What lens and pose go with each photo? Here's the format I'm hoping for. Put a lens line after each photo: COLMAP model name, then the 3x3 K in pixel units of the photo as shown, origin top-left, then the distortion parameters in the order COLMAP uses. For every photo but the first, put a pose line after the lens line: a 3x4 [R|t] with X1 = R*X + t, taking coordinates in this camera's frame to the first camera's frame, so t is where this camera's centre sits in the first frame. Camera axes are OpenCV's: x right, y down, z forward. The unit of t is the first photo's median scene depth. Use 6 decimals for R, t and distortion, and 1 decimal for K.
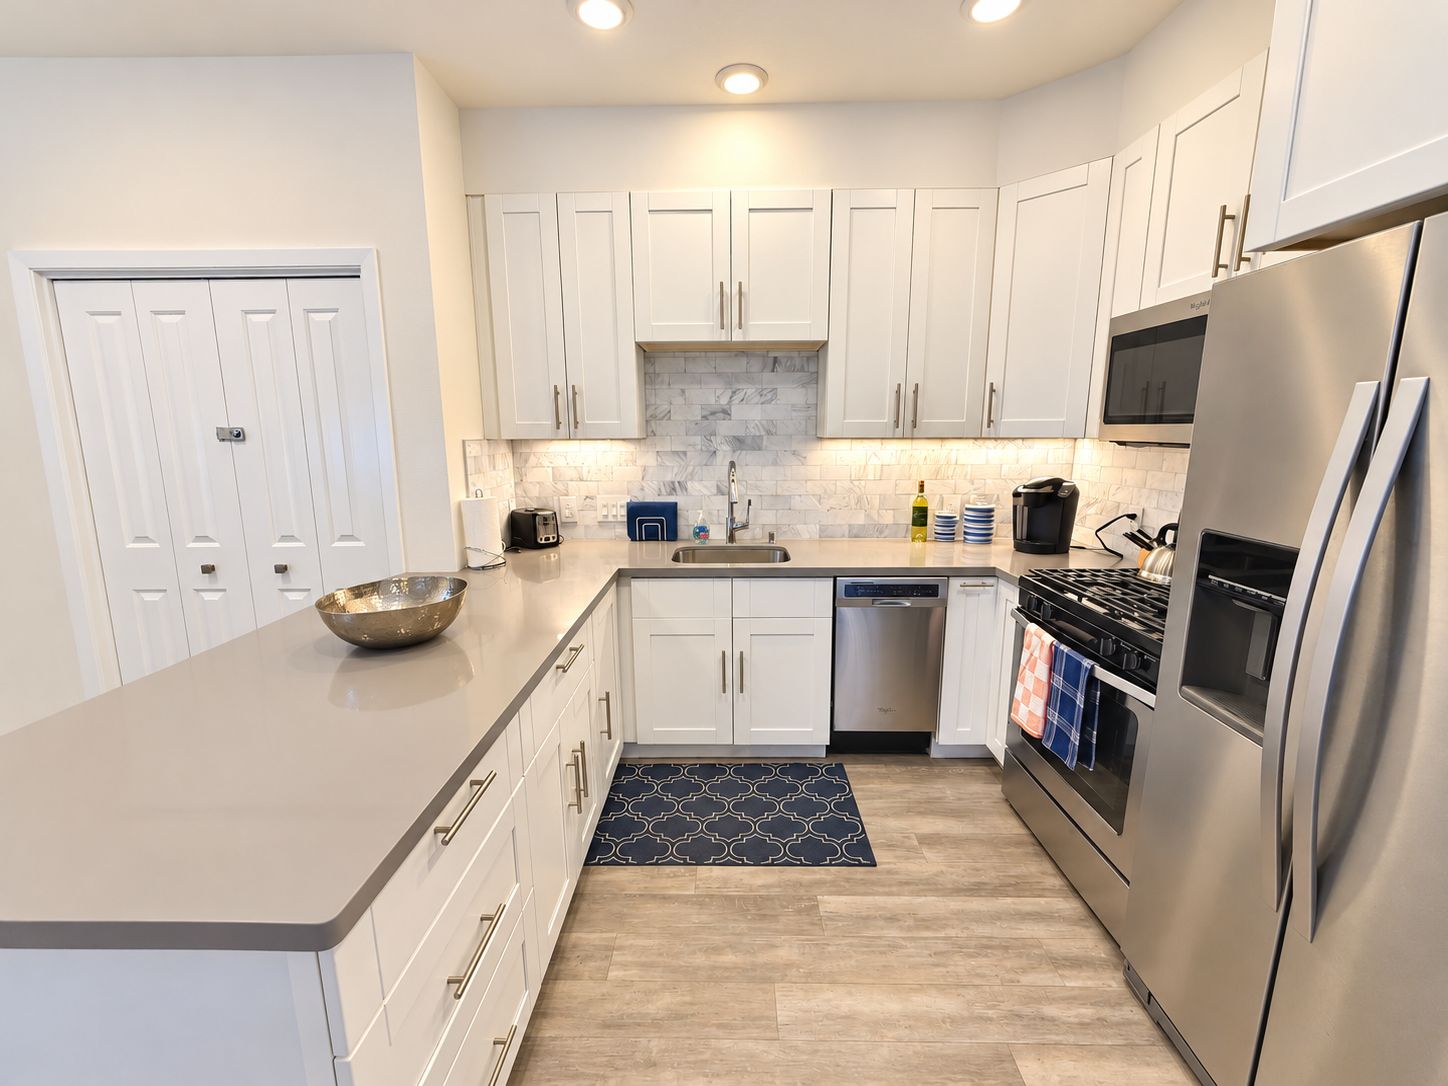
lens RADIAL K [[585.2, 0, 716.0], [0, 585.2, 545.0], [0, 0, 1]] dist [-0.017071, -0.000387]
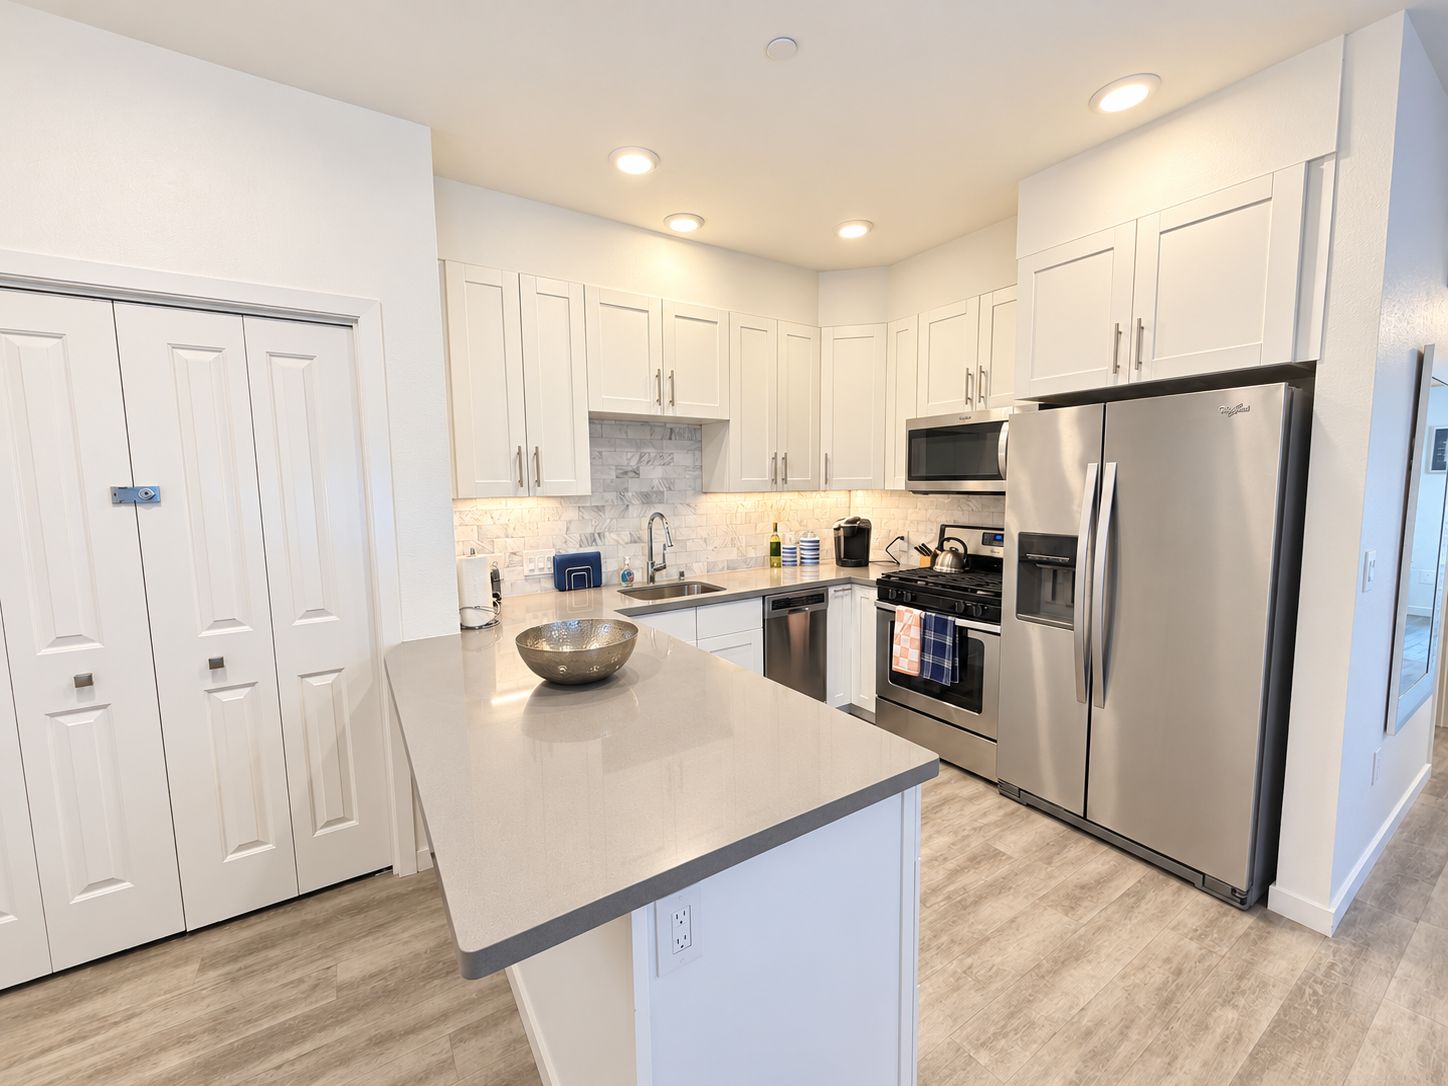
lens RADIAL K [[585.2, 0, 716.0], [0, 585.2, 545.0], [0, 0, 1]] dist [-0.017071, -0.000387]
pose [[0.826731, -0.062269, 0.559141, -0.582122], [0.115432, 0.991486, -0.060257, 0.007316], [-0.550628, 0.114359, 0.826880, -0.045859]]
